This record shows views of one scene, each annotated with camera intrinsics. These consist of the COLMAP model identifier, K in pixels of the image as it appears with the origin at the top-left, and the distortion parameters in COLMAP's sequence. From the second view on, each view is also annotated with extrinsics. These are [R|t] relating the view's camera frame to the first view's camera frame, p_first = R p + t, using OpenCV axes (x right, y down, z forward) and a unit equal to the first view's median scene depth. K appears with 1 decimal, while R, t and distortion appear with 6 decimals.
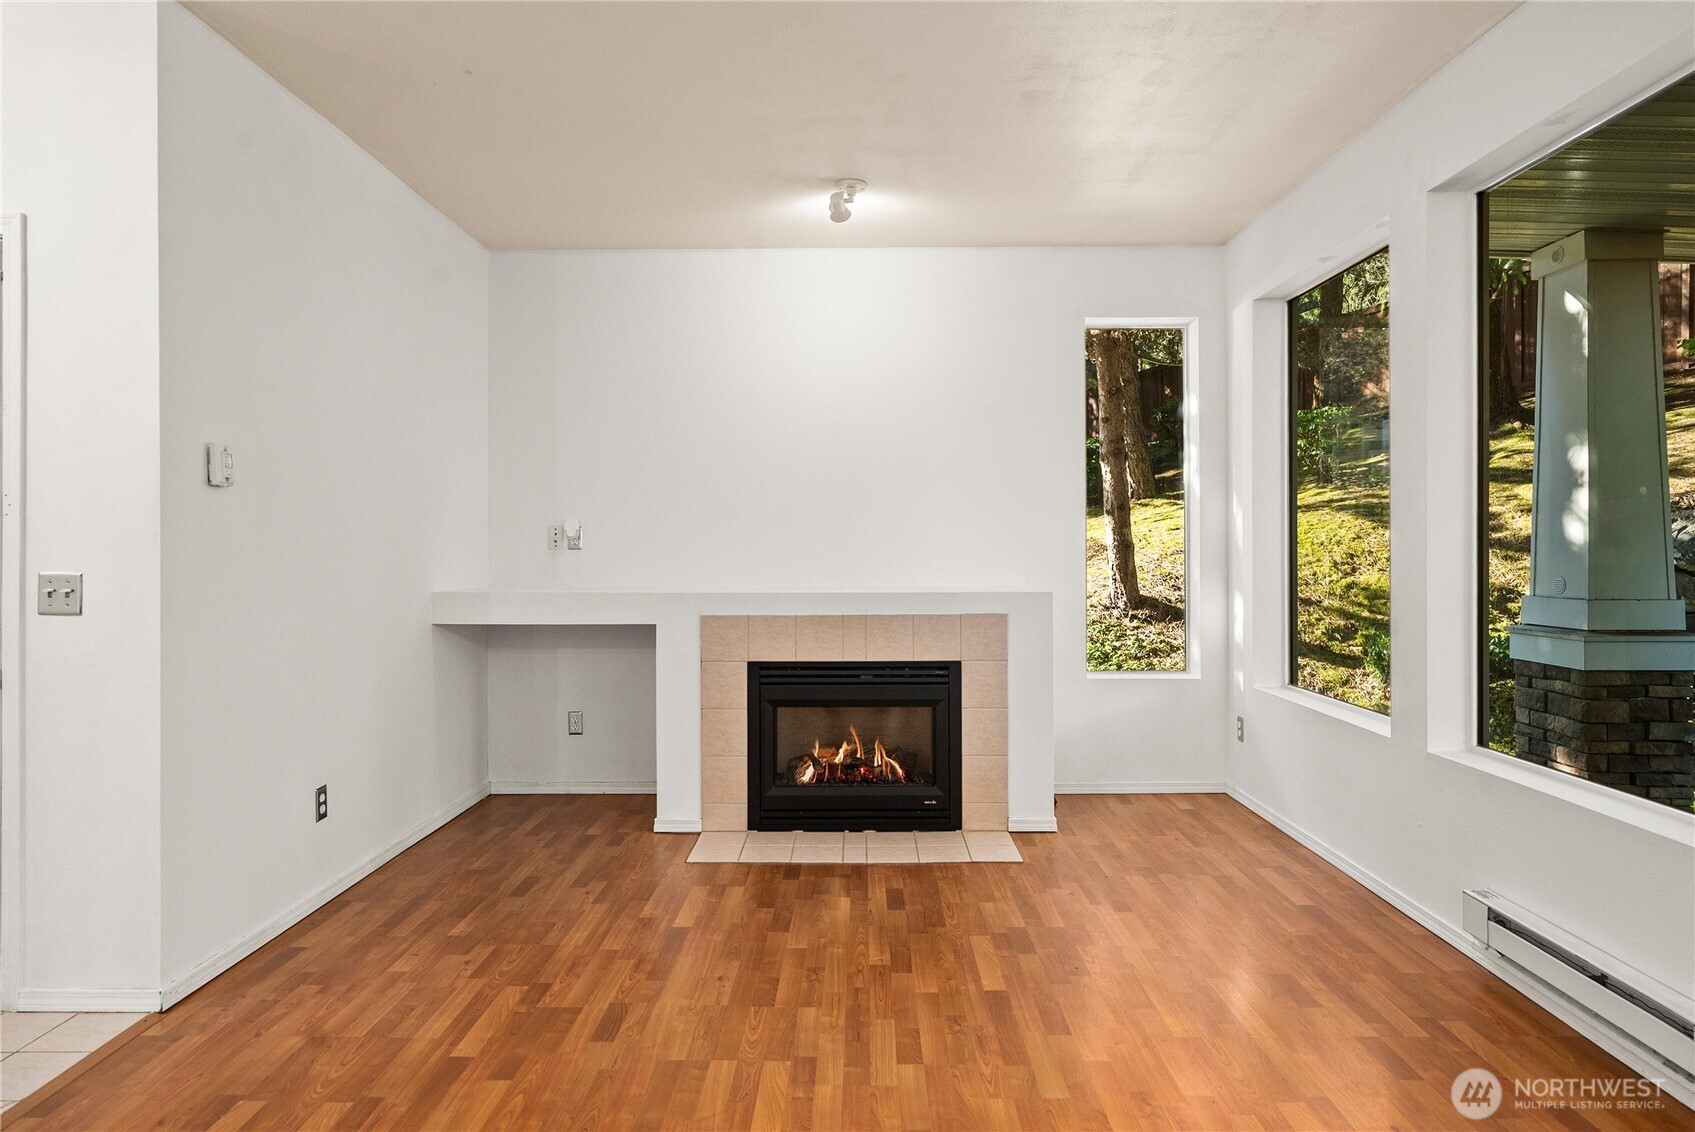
lens RADIAL K [[942.3, 0, 814.7], [0, 942.3, 520.2], [0, 0, 1]] dist [0.001080, 0.000922]
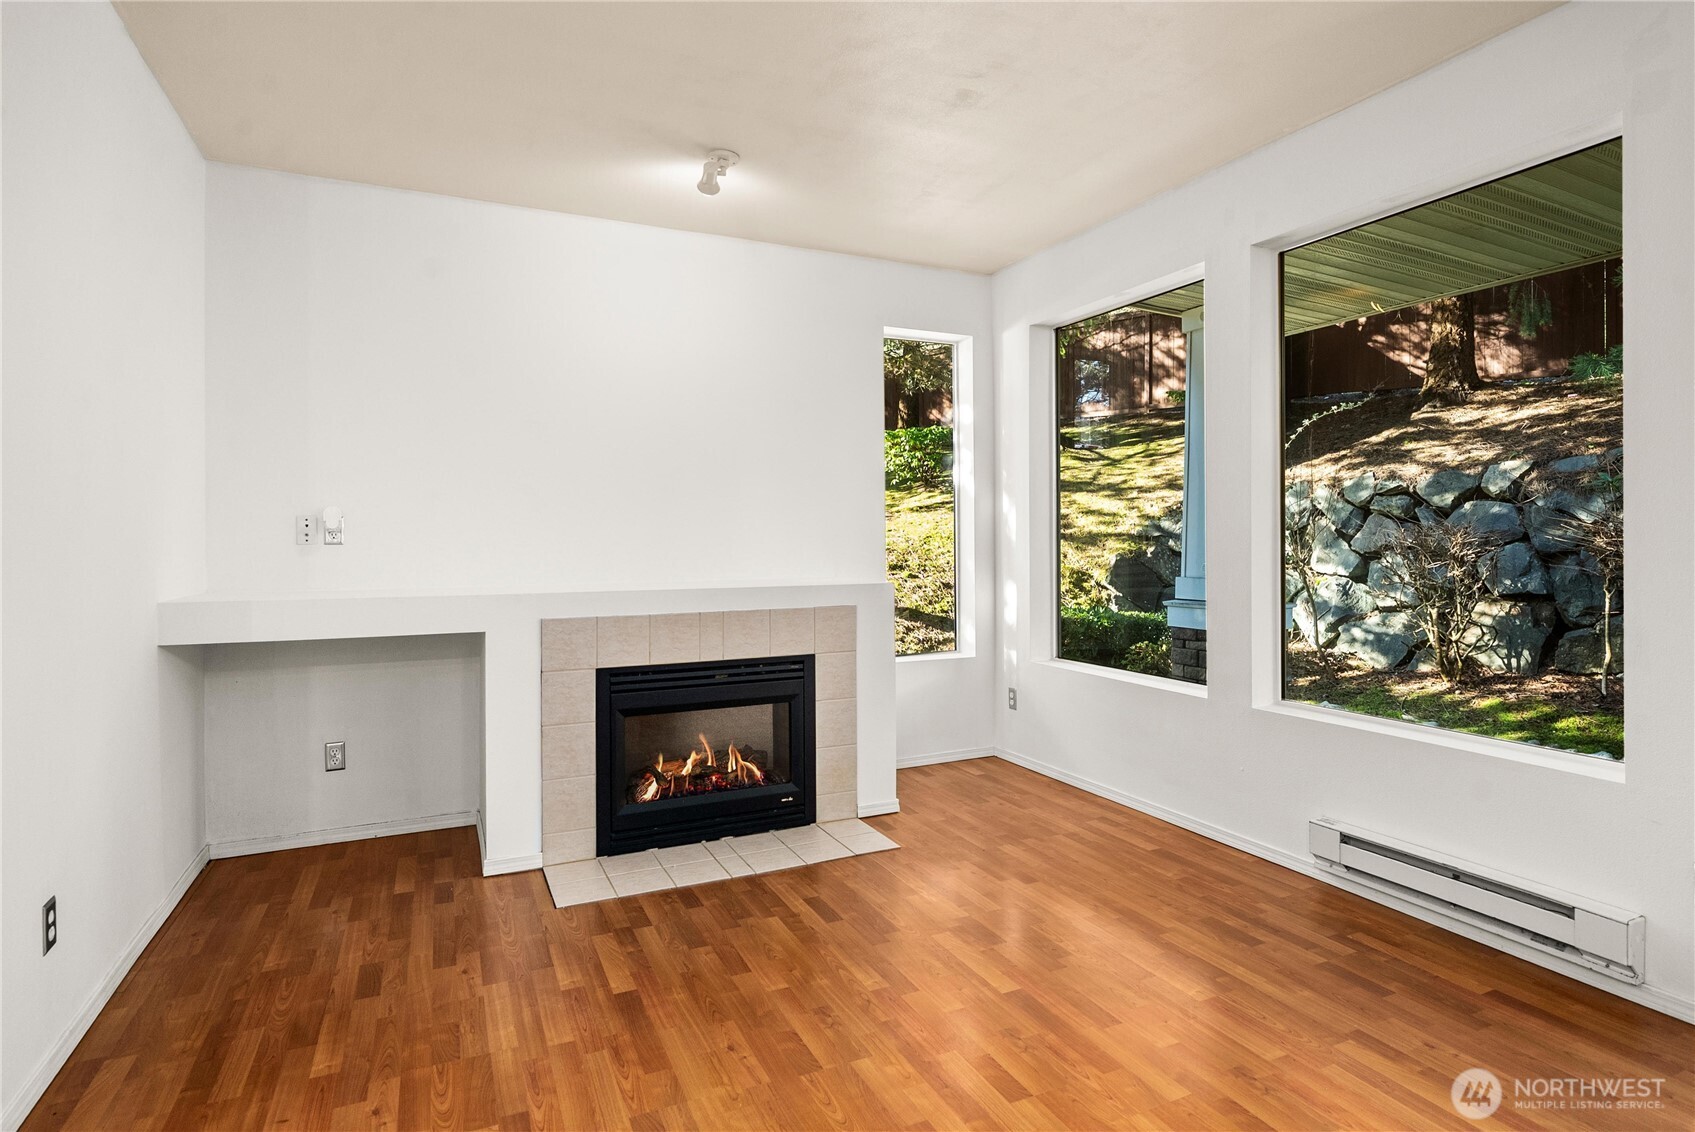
lens RADIAL K [[859.3, 0, 803.2], [0, 859.3, 516.4], [0, 0, 1]] dist [-0.000677, 0.001778]
pose [[0.904122, 0.009634, 0.427165, -0.245221], [-0.009231, 0.999953, -0.003014, 0.005857], [-0.427174, -0.001218, 0.904169, 0.178138]]
